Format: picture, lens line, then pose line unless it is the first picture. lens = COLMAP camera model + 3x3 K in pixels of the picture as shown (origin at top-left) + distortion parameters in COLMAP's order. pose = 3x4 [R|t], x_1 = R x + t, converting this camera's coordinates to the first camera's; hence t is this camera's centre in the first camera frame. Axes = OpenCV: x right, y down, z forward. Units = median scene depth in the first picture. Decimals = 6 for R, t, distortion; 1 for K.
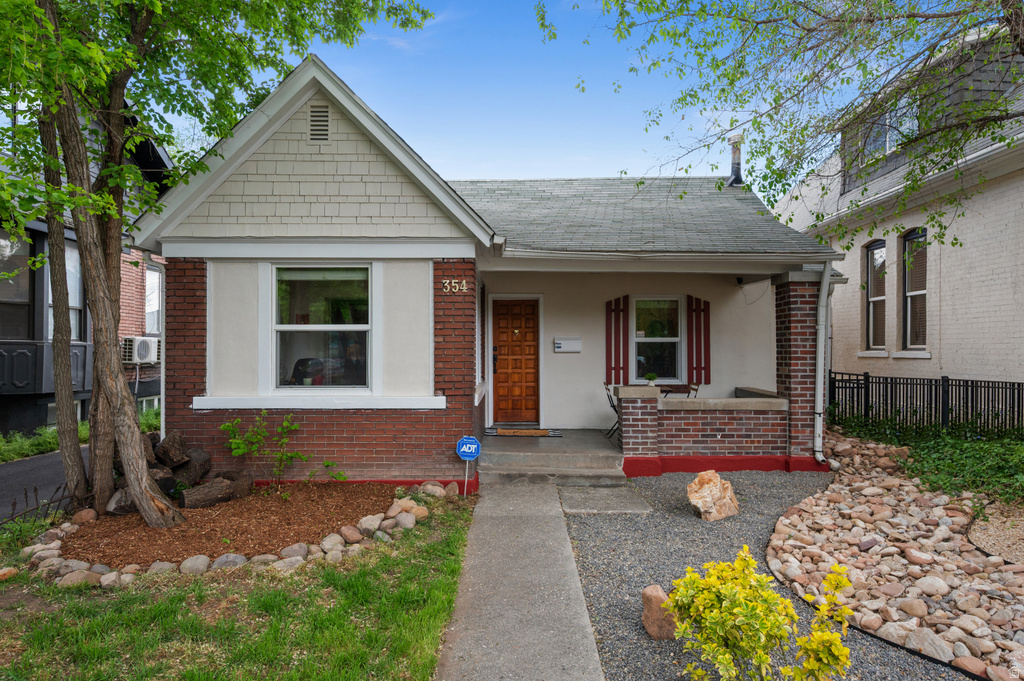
lens RADIAL K [[645.6, 0, 522.0], [0, 645.6, 339.7], [0, 0, 1]] dist [-0.002940, 0.001311]
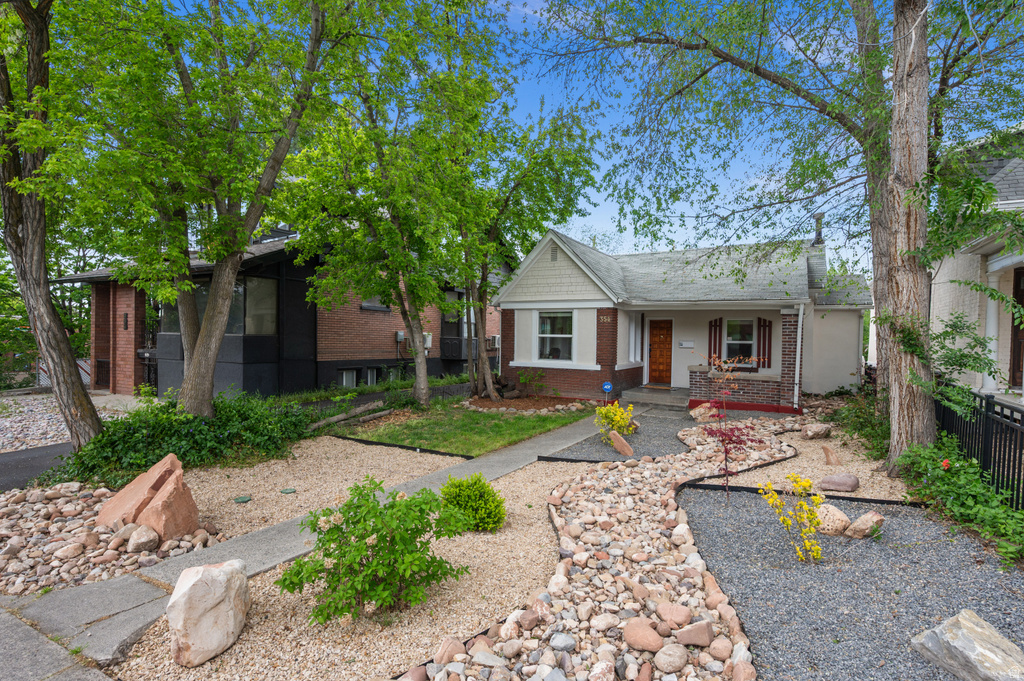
lens RADIAL K [[509.3, 0, 512.0], [0, 509.3, 345.2], [0, 0, 1]] dist [0.000568, 0.000178]
pose [[0.862501, 0.022685, -0.505547, 0.490745], [-0.009267, 0.999535, 0.029041, -0.034367], [0.505971, -0.020363, 0.862310, -0.707703]]
